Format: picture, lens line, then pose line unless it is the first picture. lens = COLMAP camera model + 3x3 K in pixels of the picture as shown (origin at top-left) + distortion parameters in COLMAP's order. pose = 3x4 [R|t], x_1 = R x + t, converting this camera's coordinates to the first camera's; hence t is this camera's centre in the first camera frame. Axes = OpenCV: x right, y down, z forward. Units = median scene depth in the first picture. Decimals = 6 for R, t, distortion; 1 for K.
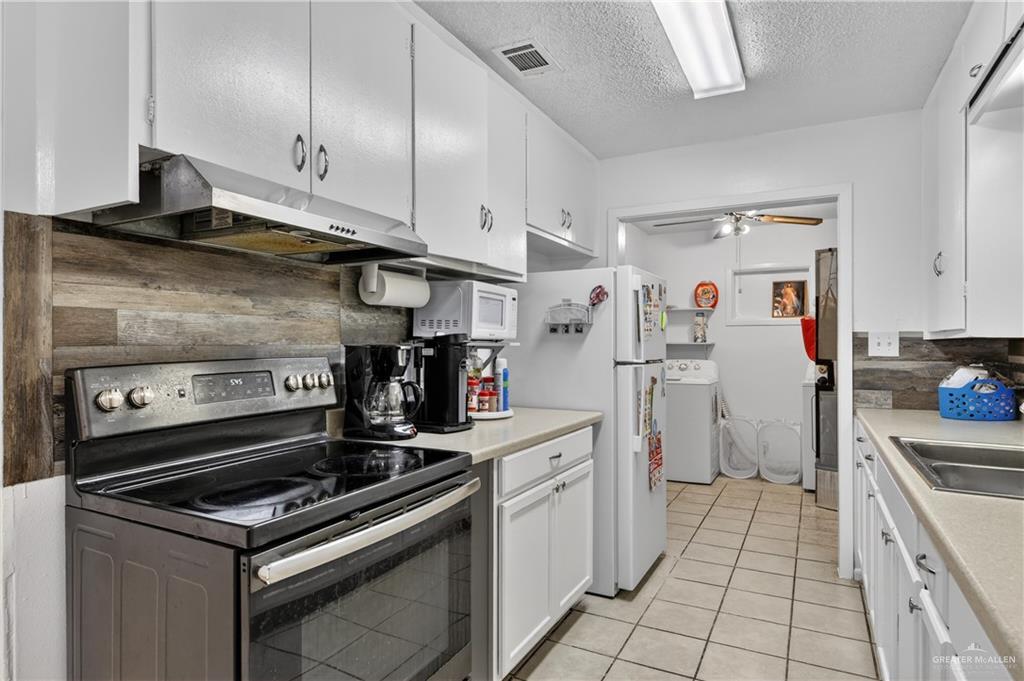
lens RADIAL K [[565.2, 0, 509.1], [0, 565.2, 338.9], [0, 0, 1]] dist [-0.001272, 0.000005]
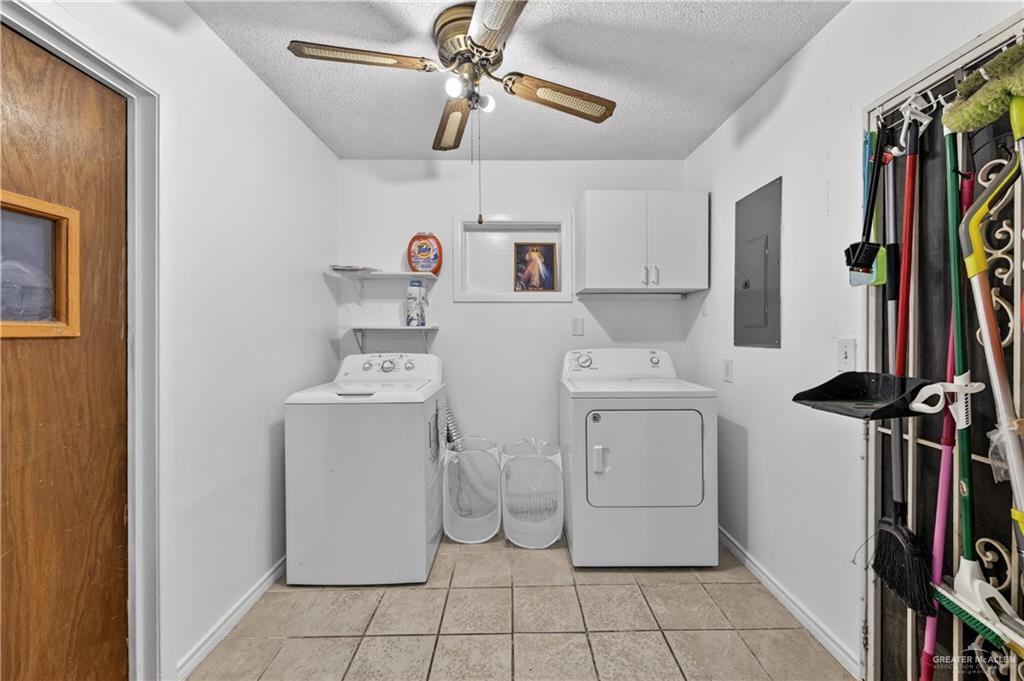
lens RADIAL K [[417.7, 0, 513.1], [0, 417.7, 336.0], [0, 0, 1]] dist [0.012122, 0.000051]
pose [[0.875303, -0.004898, 0.483551, 0.209744], [-0.000941, 0.999930, 0.011831, 0.011915], [-0.483575, -0.010811, 0.875236, 0.542070]]
